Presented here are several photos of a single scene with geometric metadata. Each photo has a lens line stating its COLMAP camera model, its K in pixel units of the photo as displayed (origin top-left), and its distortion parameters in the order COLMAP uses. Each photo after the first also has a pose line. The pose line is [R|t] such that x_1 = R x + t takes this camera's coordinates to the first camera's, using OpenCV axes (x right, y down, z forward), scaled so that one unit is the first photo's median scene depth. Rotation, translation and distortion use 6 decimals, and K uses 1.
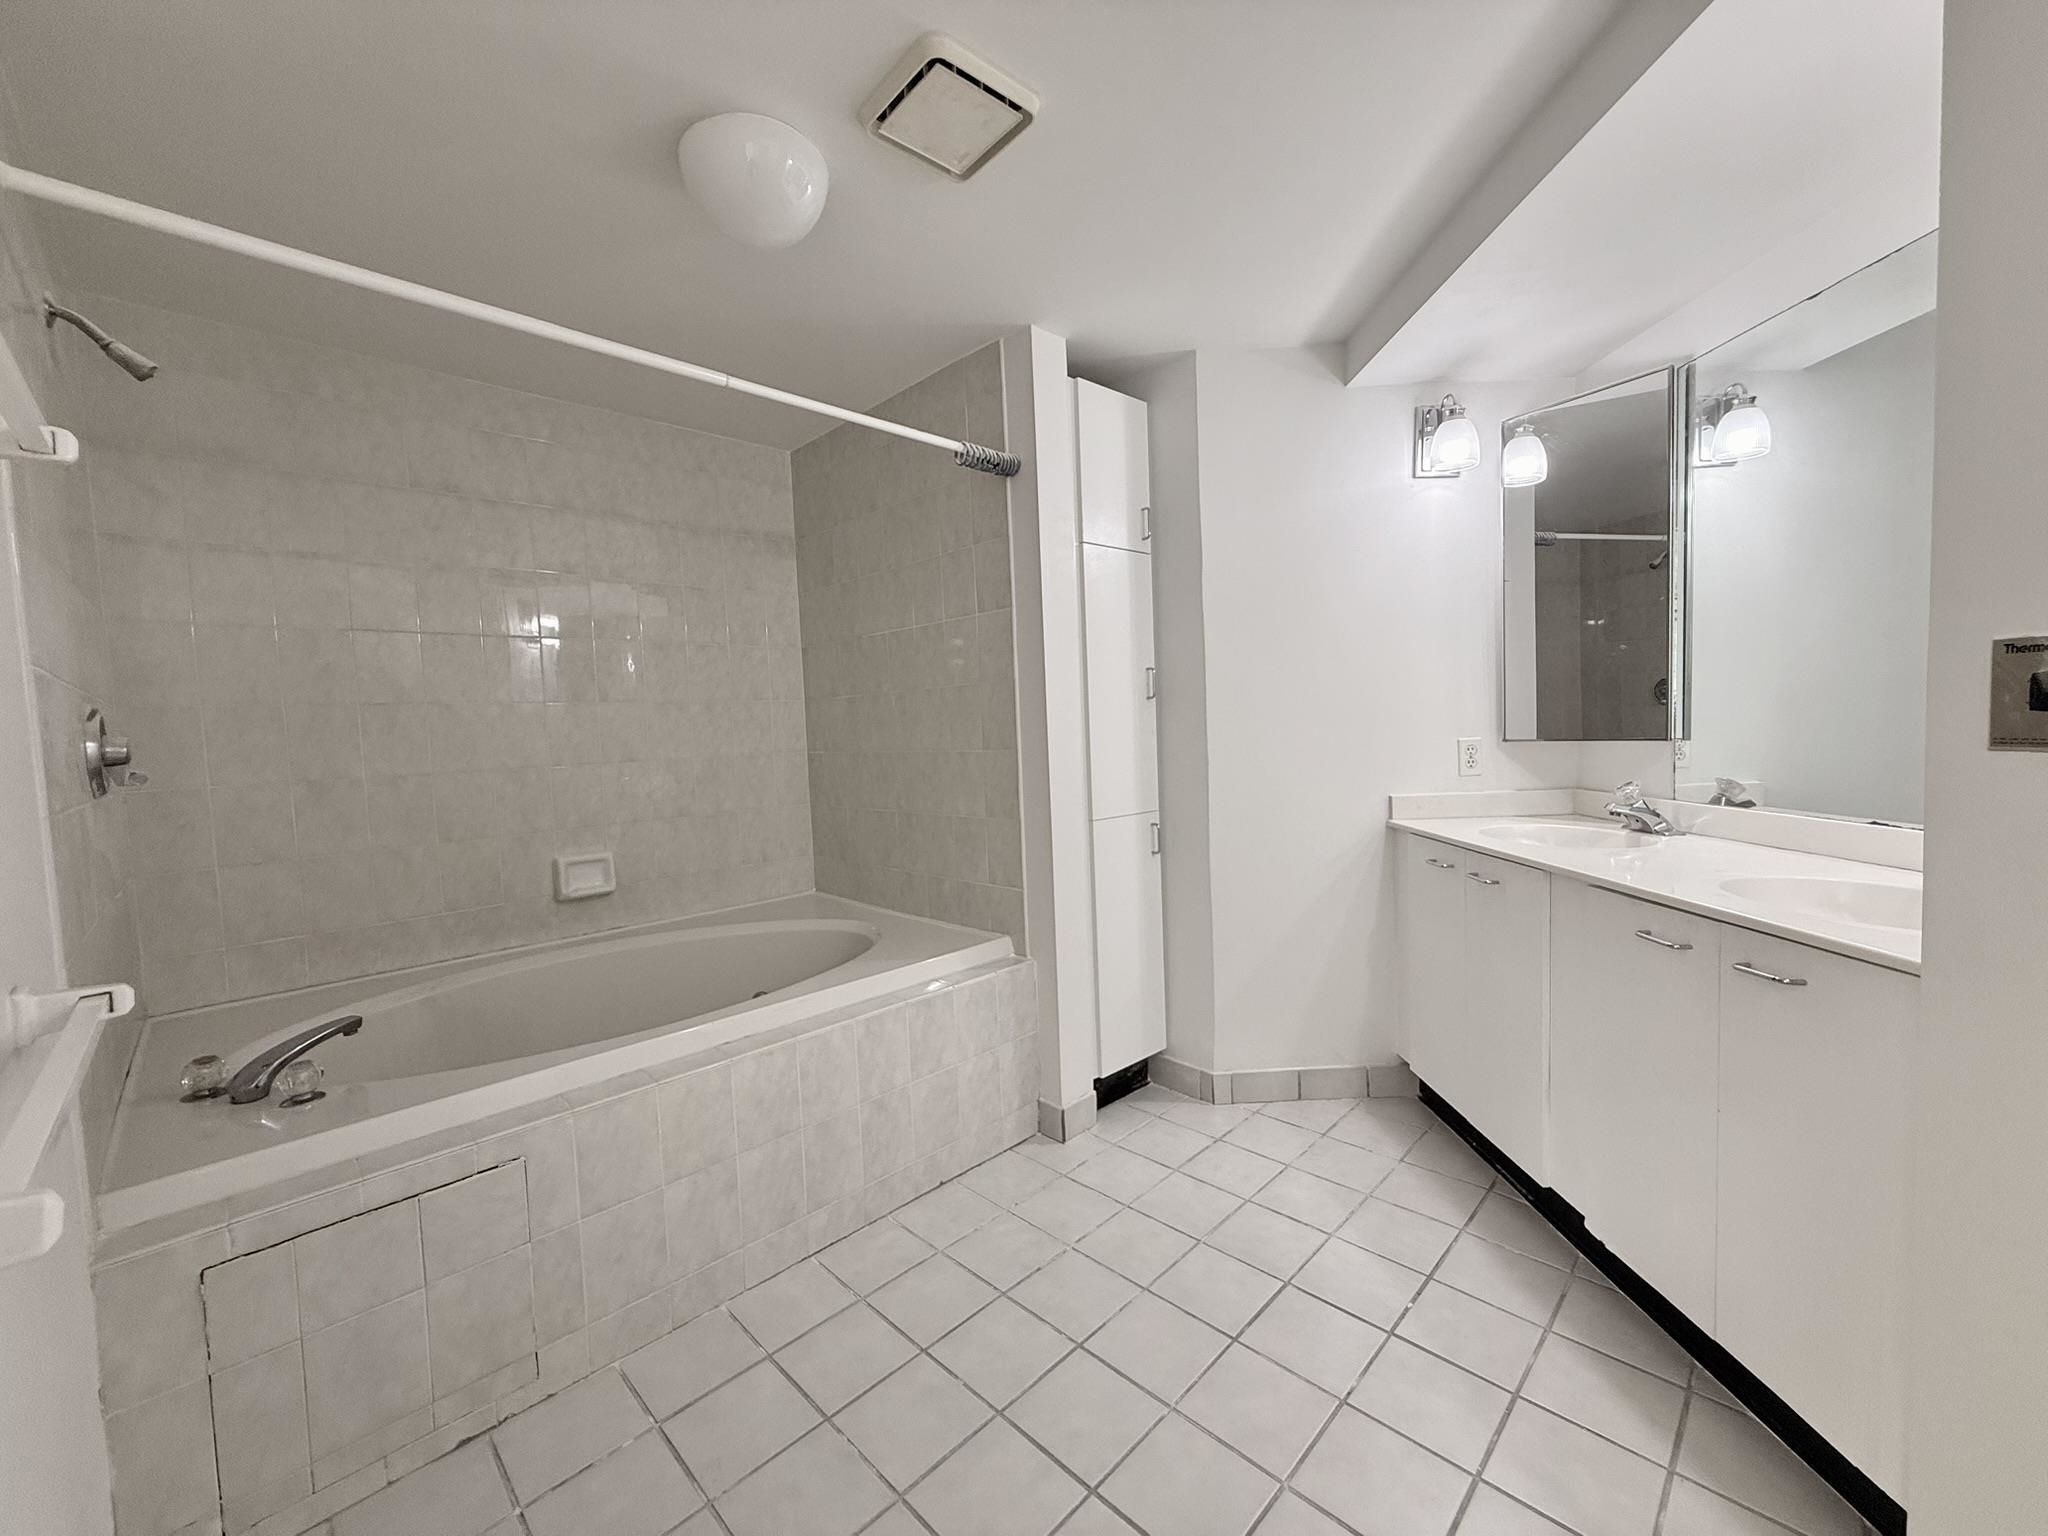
lens RADIAL K [[817.7, 0, 1020.8], [0, 817.7, 770.2], [0, 0, 1]] dist [0.000072, 0.000621]
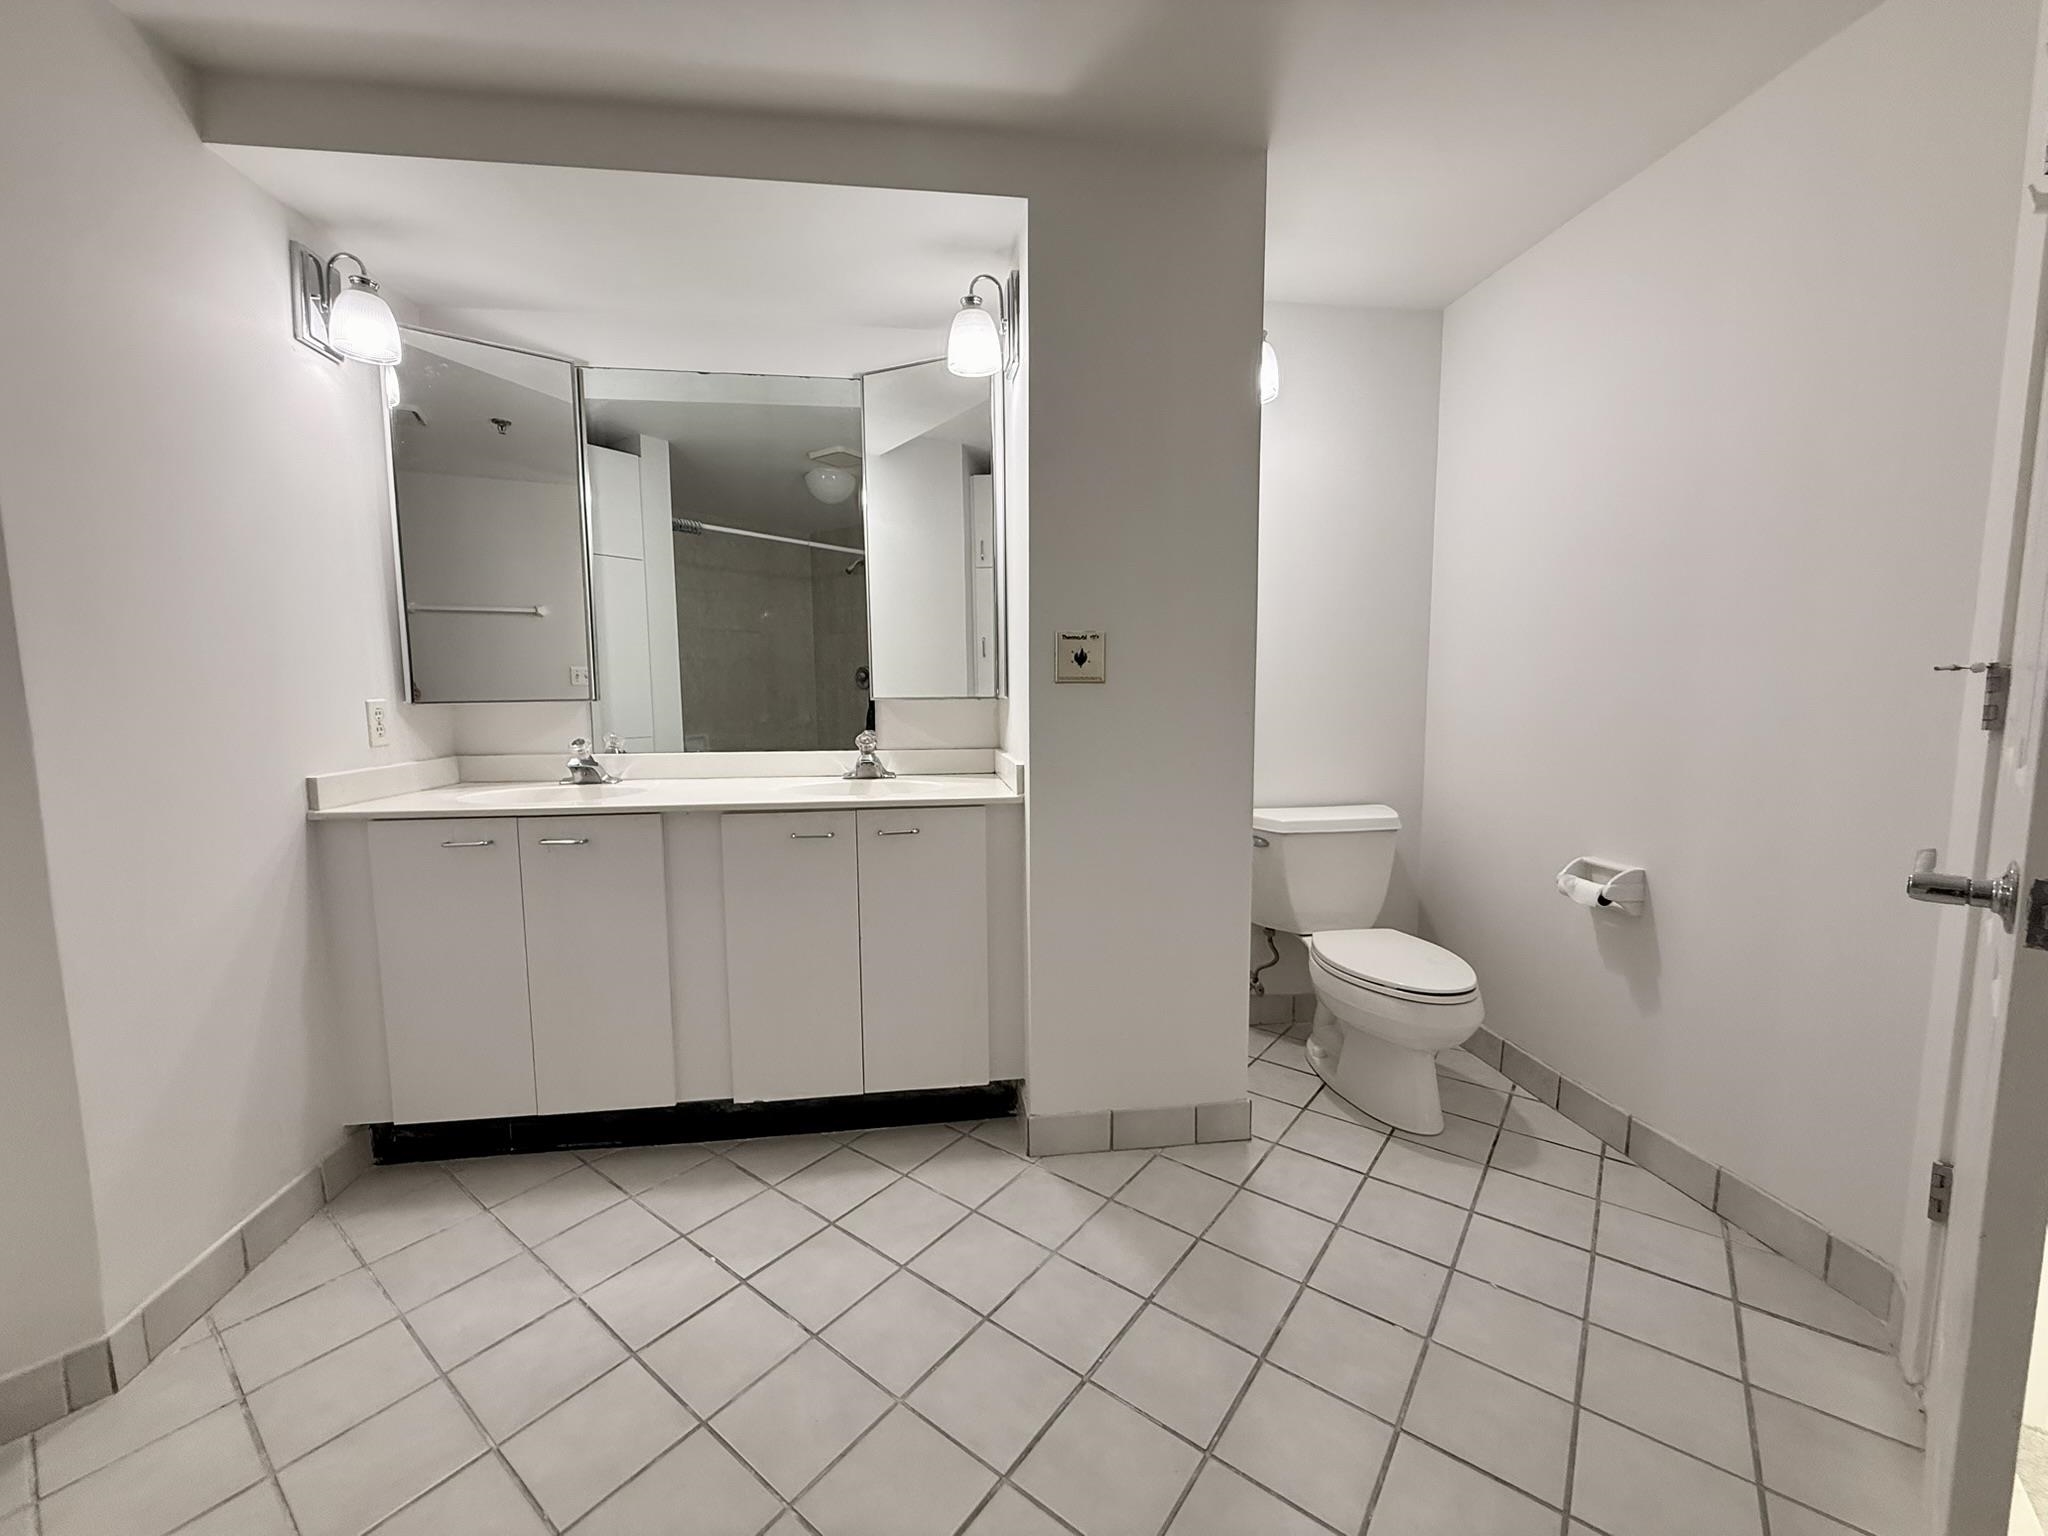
lens RADIAL K [[817.7, 0, 1025.5], [0, 817.7, 765.5], [0, 0, 1]] dist [0.000072, 0.000621]
pose [[-0.124496, -0.064595, 0.990115, -0.347163], [0.065992, 0.995130, 0.073220, 0.009060], [-0.990023, 0.074455, -0.119627, 0.477764]]
